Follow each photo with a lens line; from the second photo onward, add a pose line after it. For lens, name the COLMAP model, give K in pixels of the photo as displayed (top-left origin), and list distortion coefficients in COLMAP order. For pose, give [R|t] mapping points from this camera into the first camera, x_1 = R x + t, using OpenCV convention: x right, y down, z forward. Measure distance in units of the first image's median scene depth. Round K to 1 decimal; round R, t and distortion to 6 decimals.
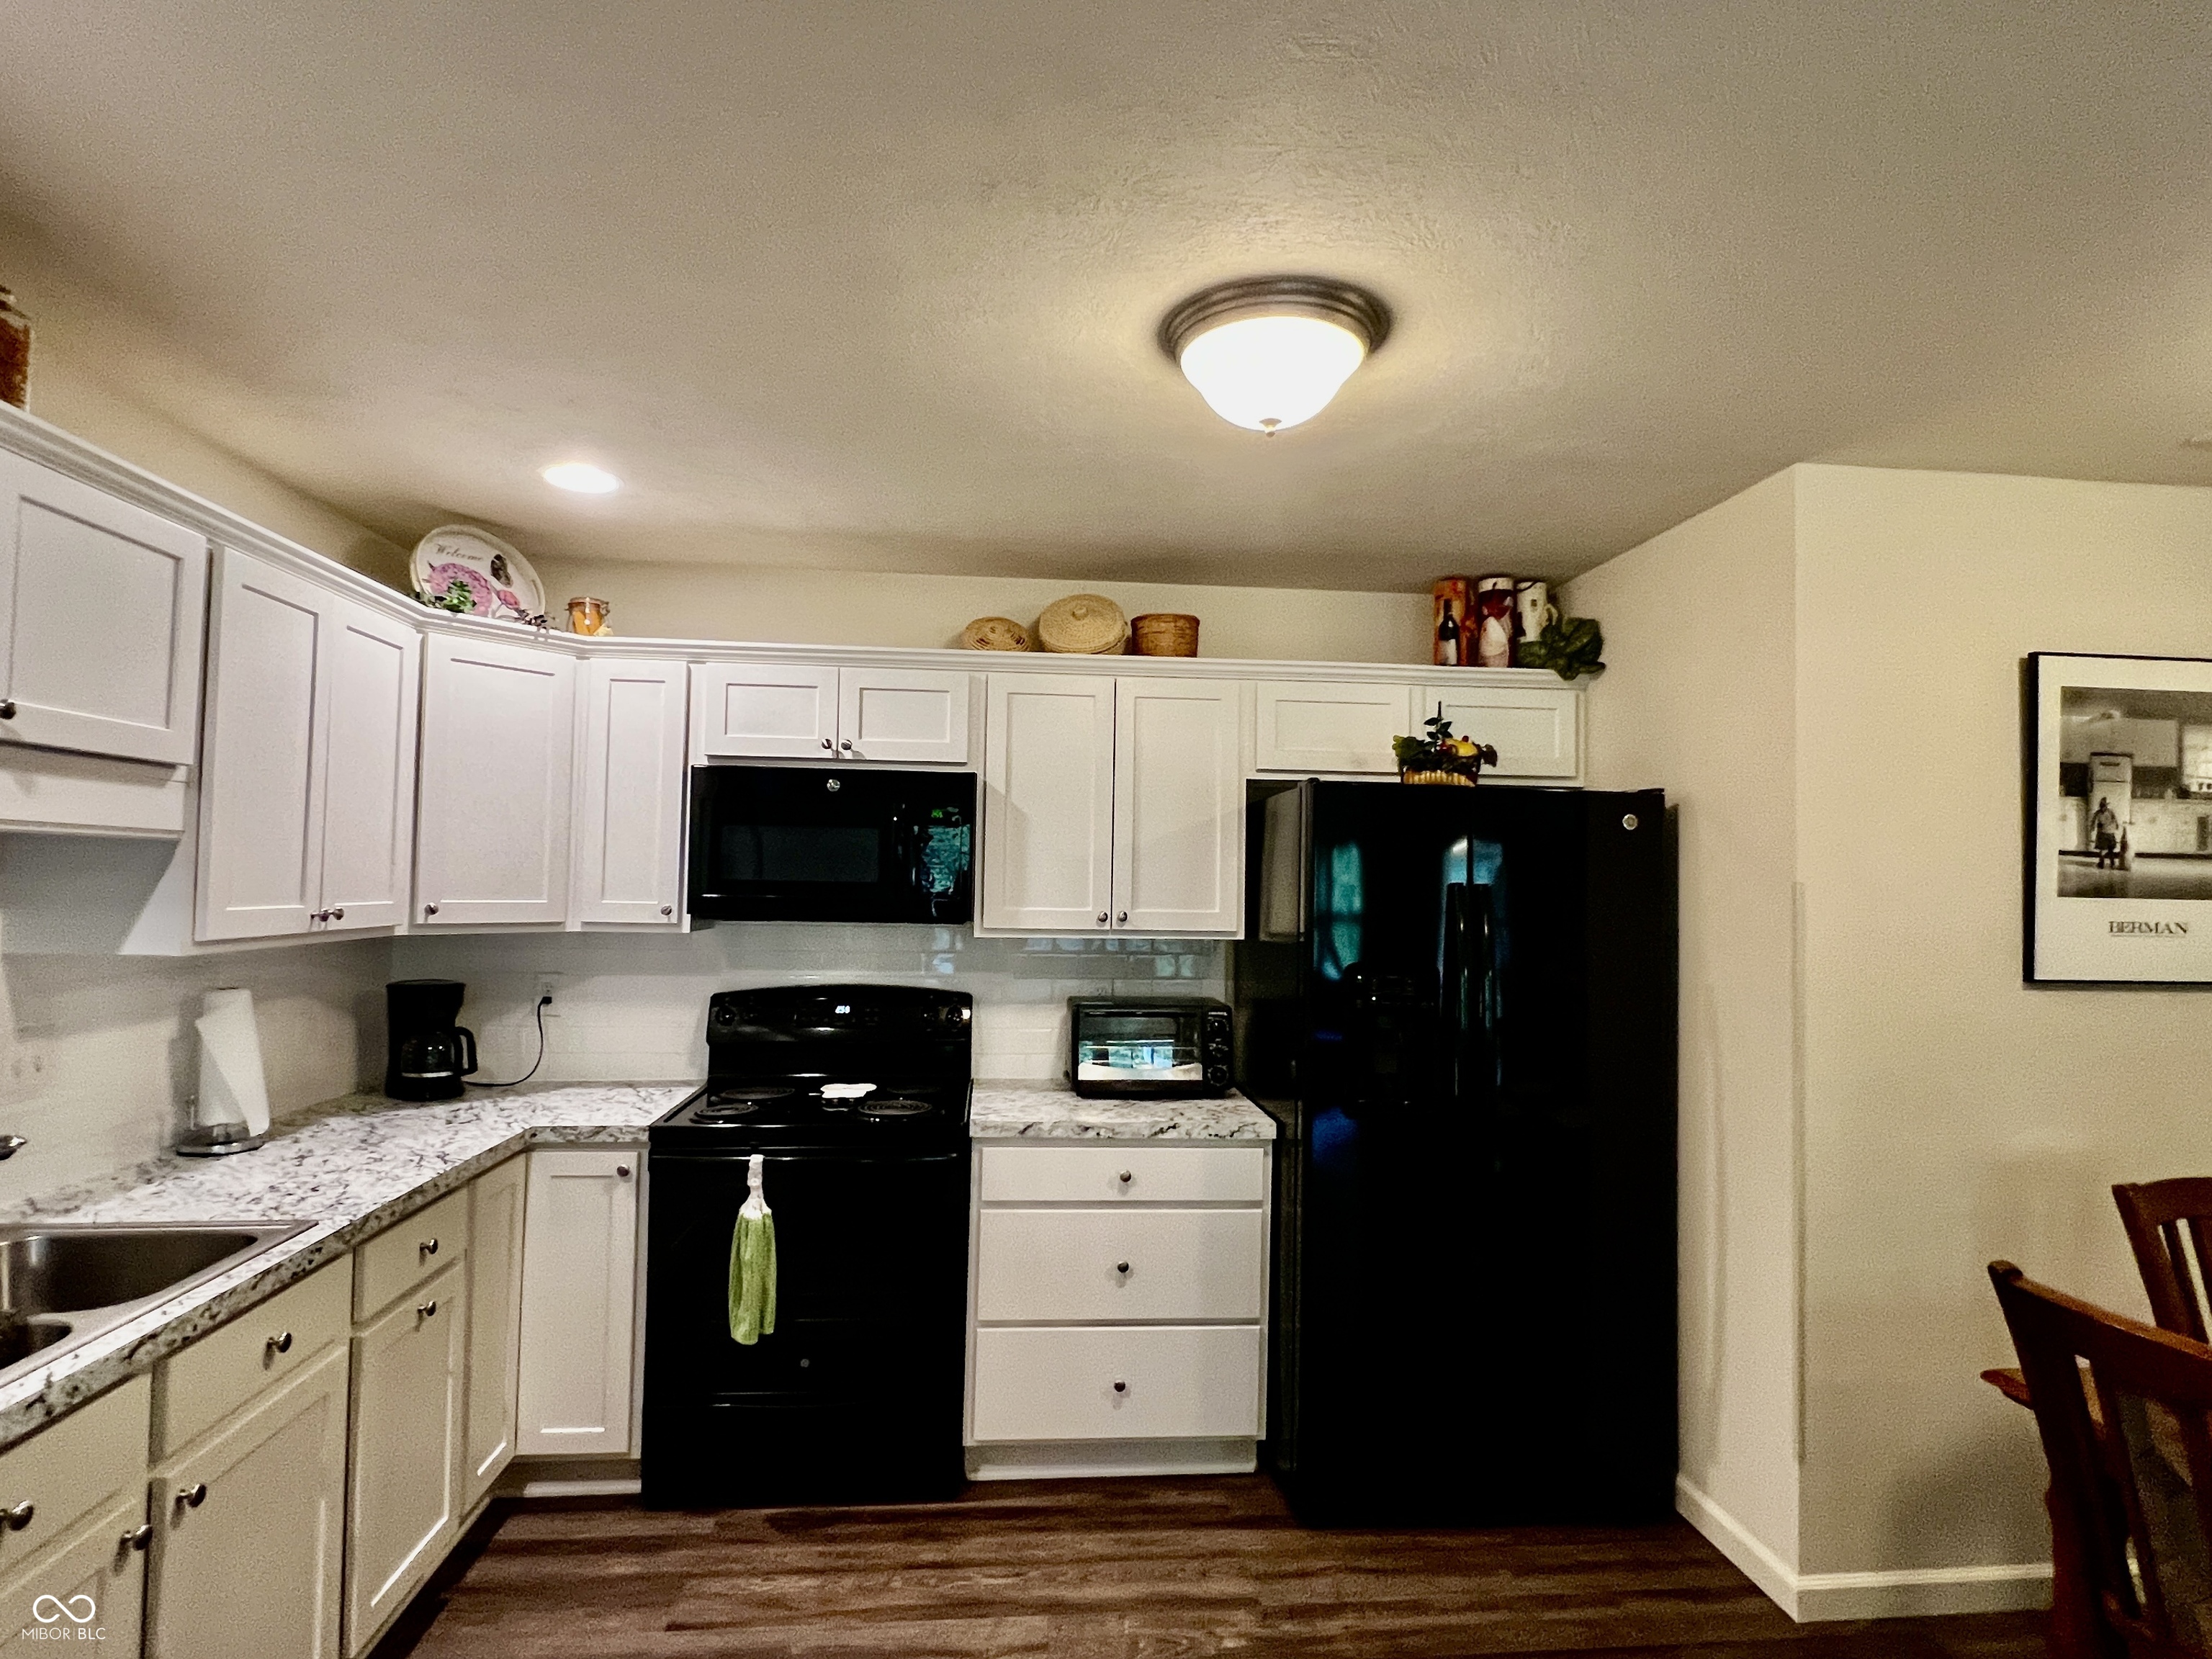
lens RADIAL K [[1152.9, 0, 1104.7], [0, 1152.9, 838.5], [0, 0, 1]] dist [-0.005017, -0.000245]
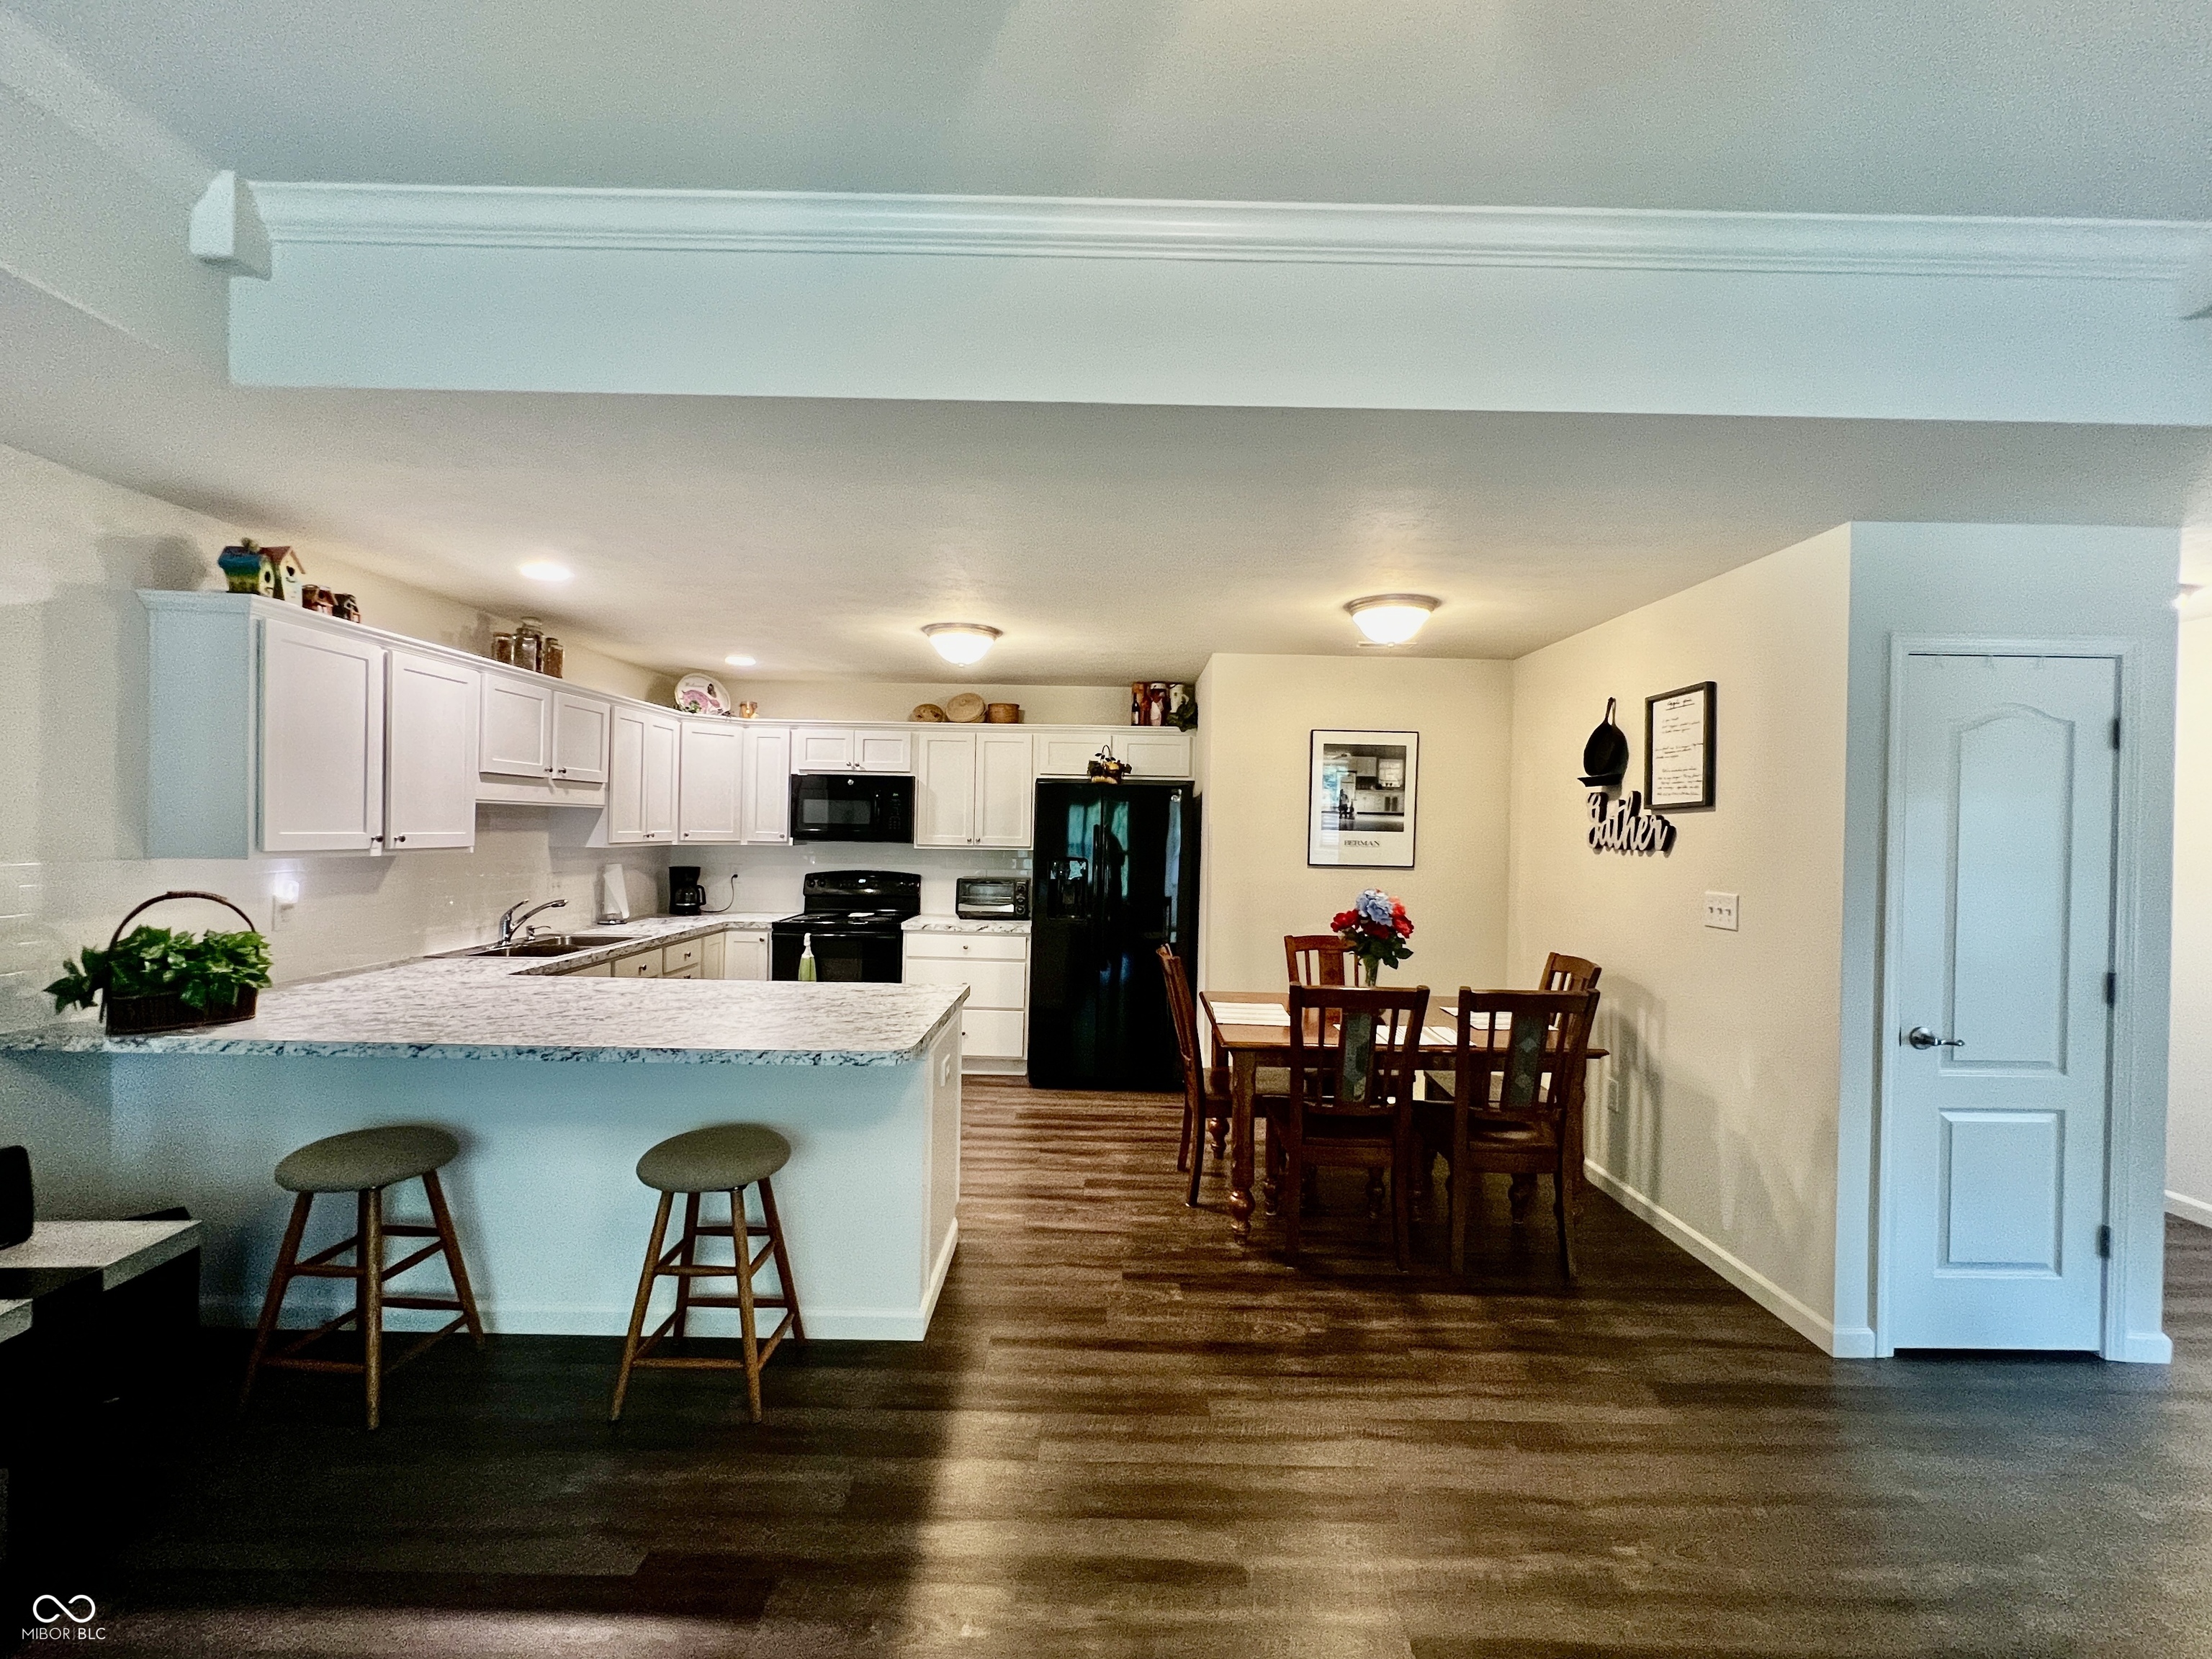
lens RADIAL K [[889.2, 0, 1103.9], [0, 889.2, 830.6], [0, 0, 1]] dist [-0.002821, 0.000847]
pose [[0.995957, 0.001975, -0.089807, 0.475998], [0.001487, 0.999259, 0.038468, -0.019049], [0.089816, -0.038446, 0.995216, -0.812267]]
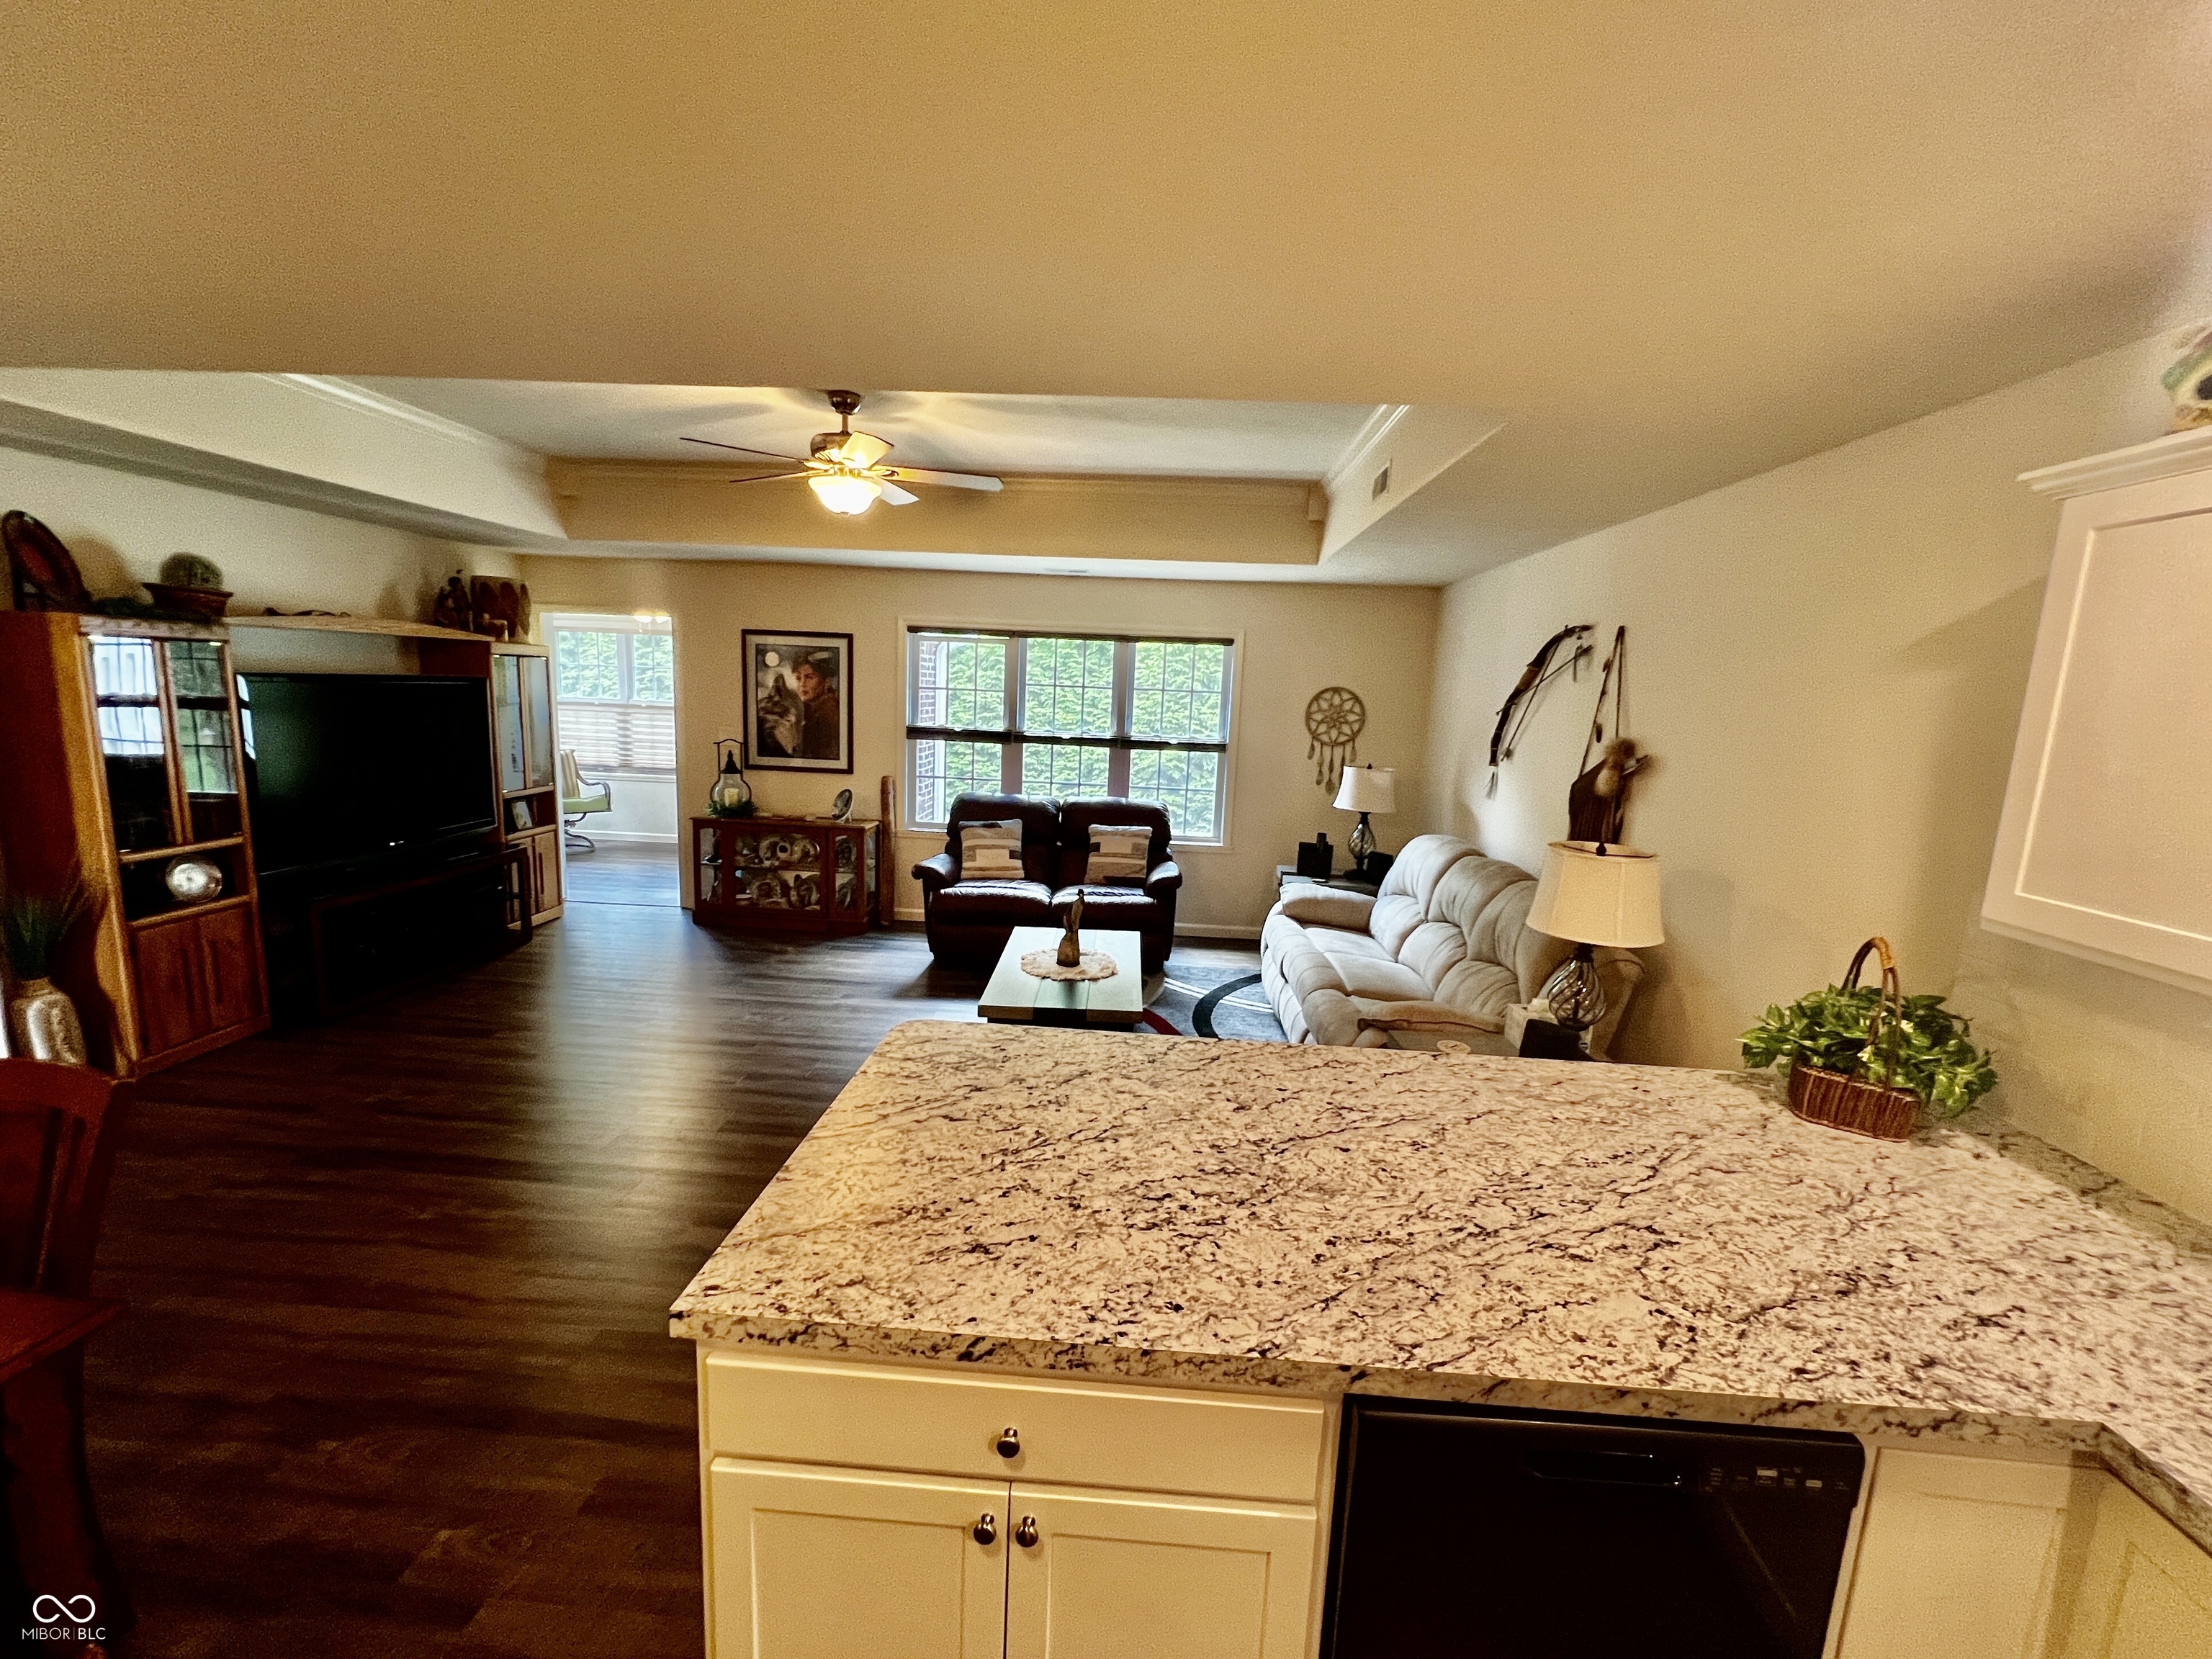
lens RADIAL K [[922.7, 0, 1105.6], [0, 922.7, 834.3], [0, 0, 1]] dist [-0.002955, 0.000591]
pose [[-0.986501, -0.082302, 0.141568, -0.033149], [-0.065110, 0.990386, 0.122054, -0.047362], [-0.150252, 0.111189, -0.982375, 0.662673]]
